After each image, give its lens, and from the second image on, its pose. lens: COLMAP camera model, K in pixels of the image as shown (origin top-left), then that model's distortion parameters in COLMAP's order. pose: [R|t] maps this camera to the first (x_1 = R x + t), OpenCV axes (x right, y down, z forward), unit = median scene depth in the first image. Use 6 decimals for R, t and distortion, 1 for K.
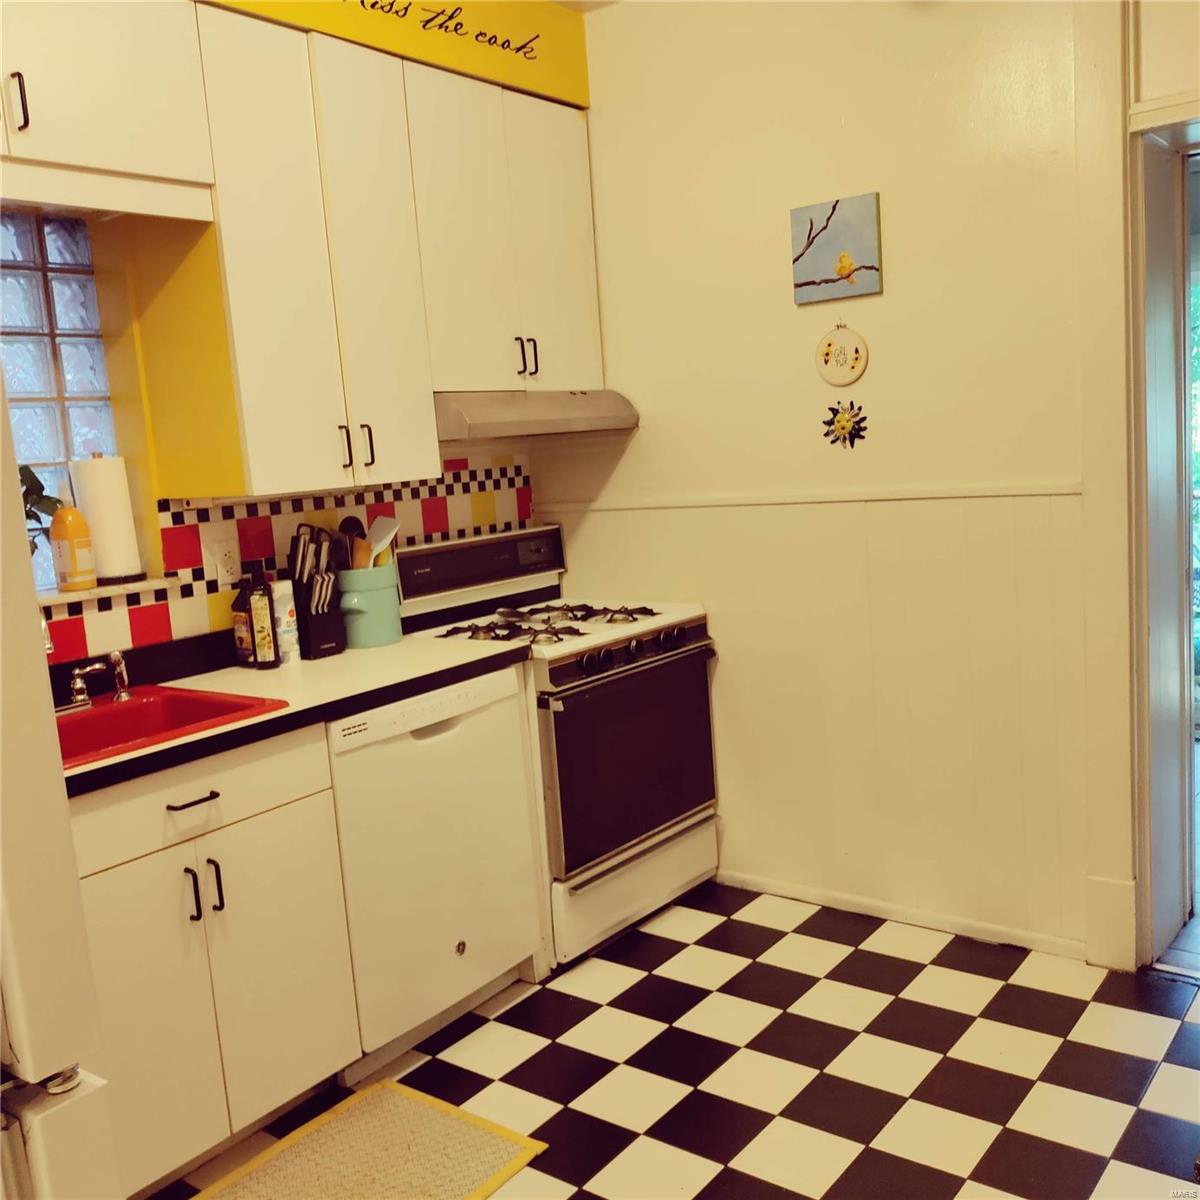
lens RADIAL K [[1167.6, 0, 600.0], [0, 1167.6, 600.0], [0, 0, 1]] dist [0.116478, -0.220109]
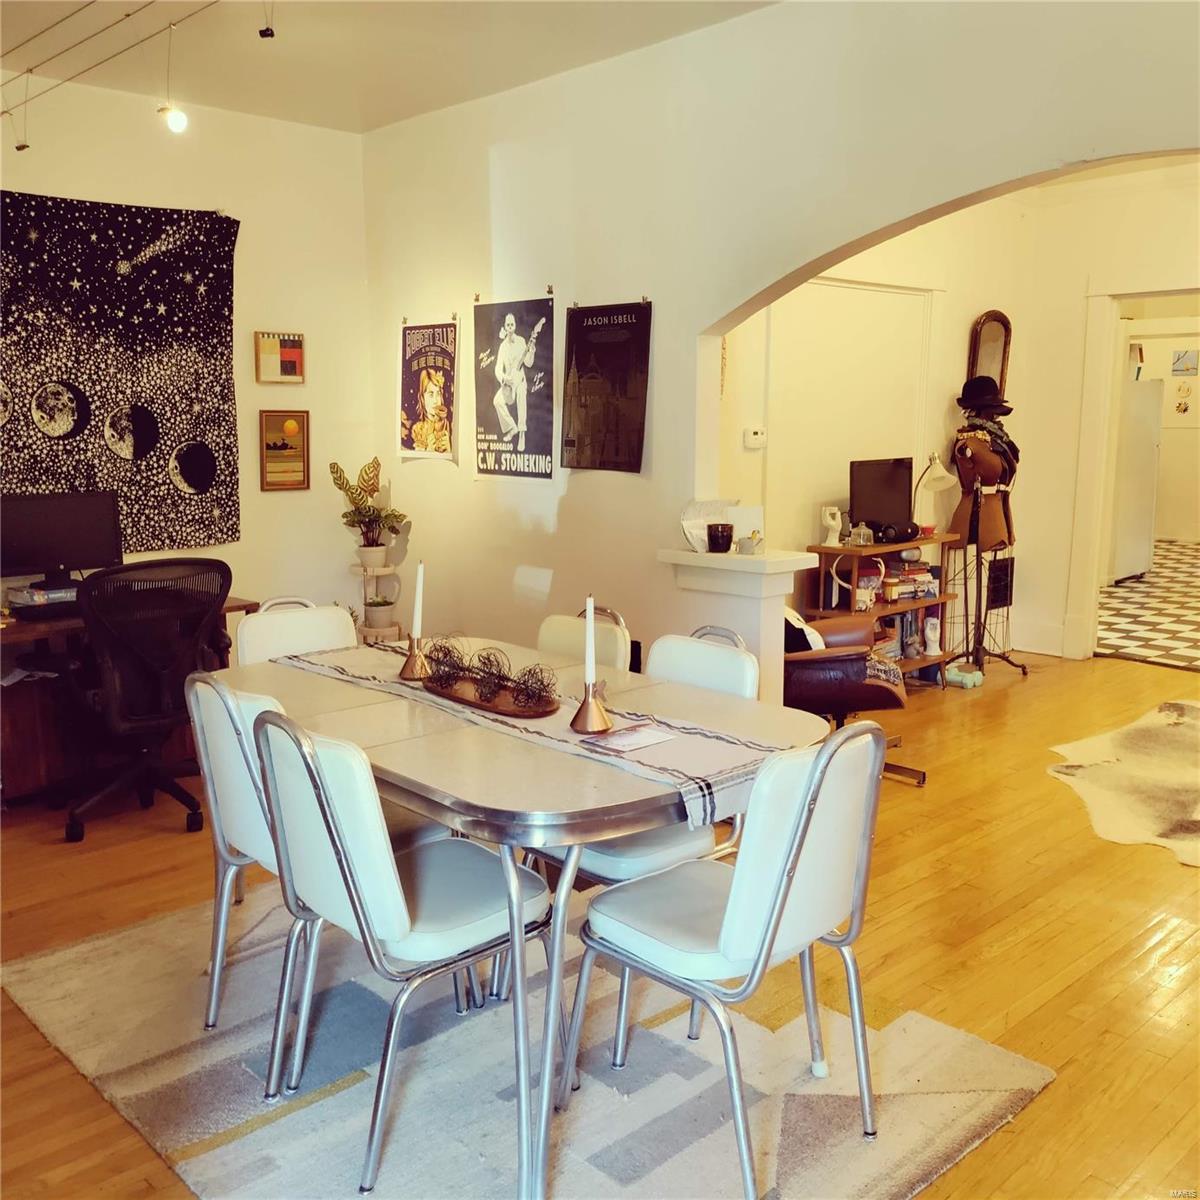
lens RADIAL K [[1167.6, 0, 600.0], [0, 1167.6, 600.0], [0, 0, 1]] dist [0.116478, -0.220109]
pose [[0.986046, 0.102617, -0.131085, -1.157742], [-0.099093, 0.994526, 0.033145, 0.567176], [0.133769, -0.019693, 0.990817, -3.281656]]
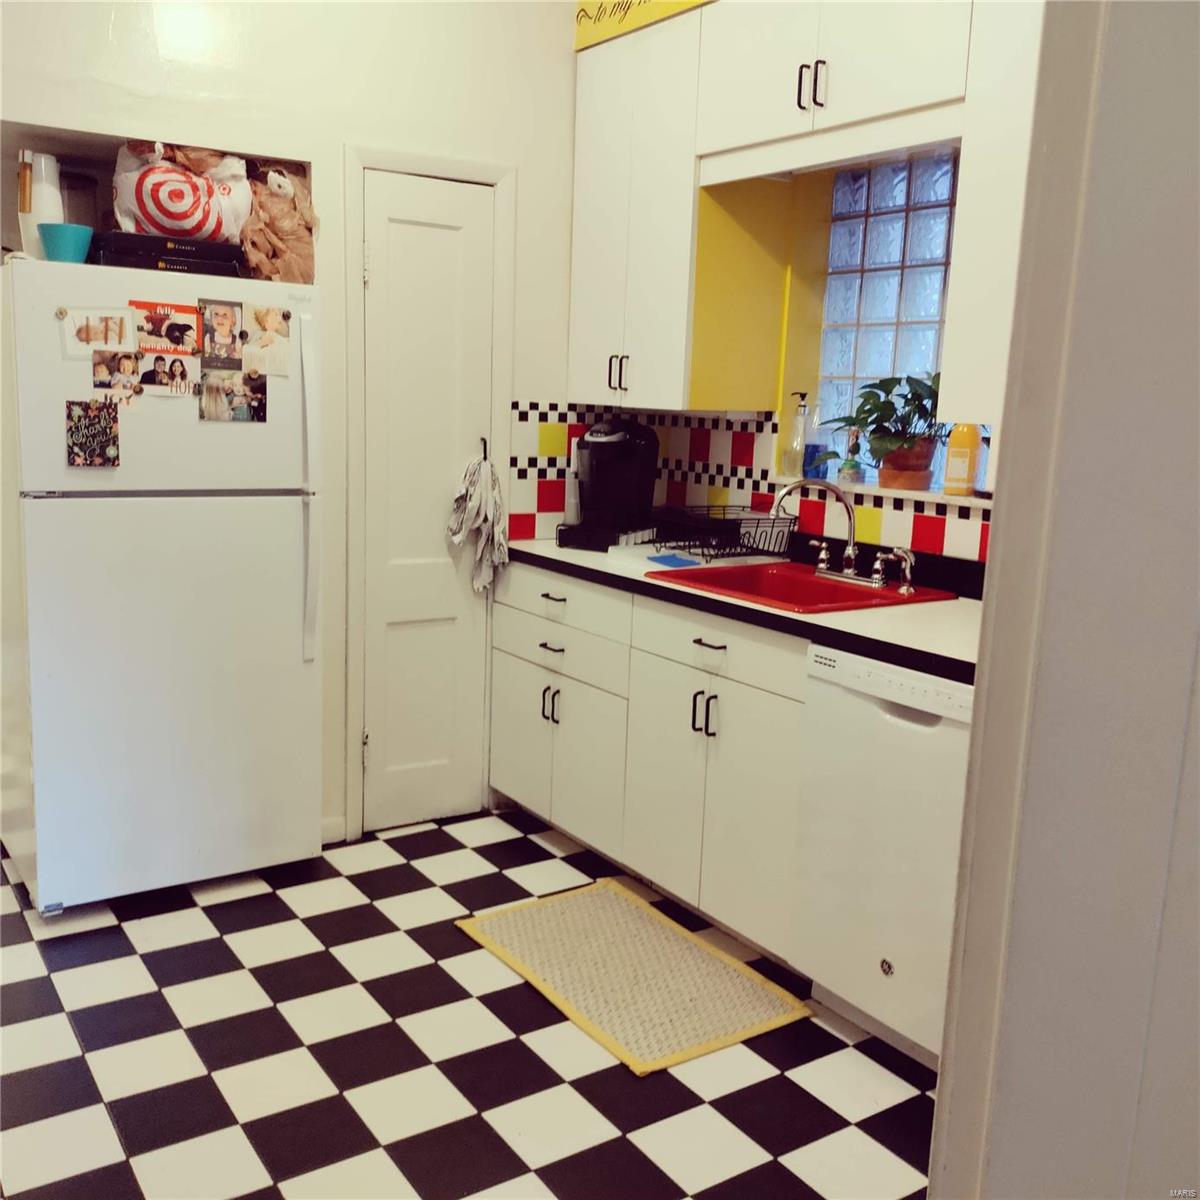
lens RADIAL K [[1244.9, 0, 598.3], [0, 1244.9, 571.1], [0, 0, 1]] dist [0.453822, -0.287987]
pose [[-0.306325, 0.215922, -0.927115, 0.684407], [-0.140734, 0.952960, 0.268440, -0.185977], [0.941466, 0.212707, -0.261528, 0.864295]]
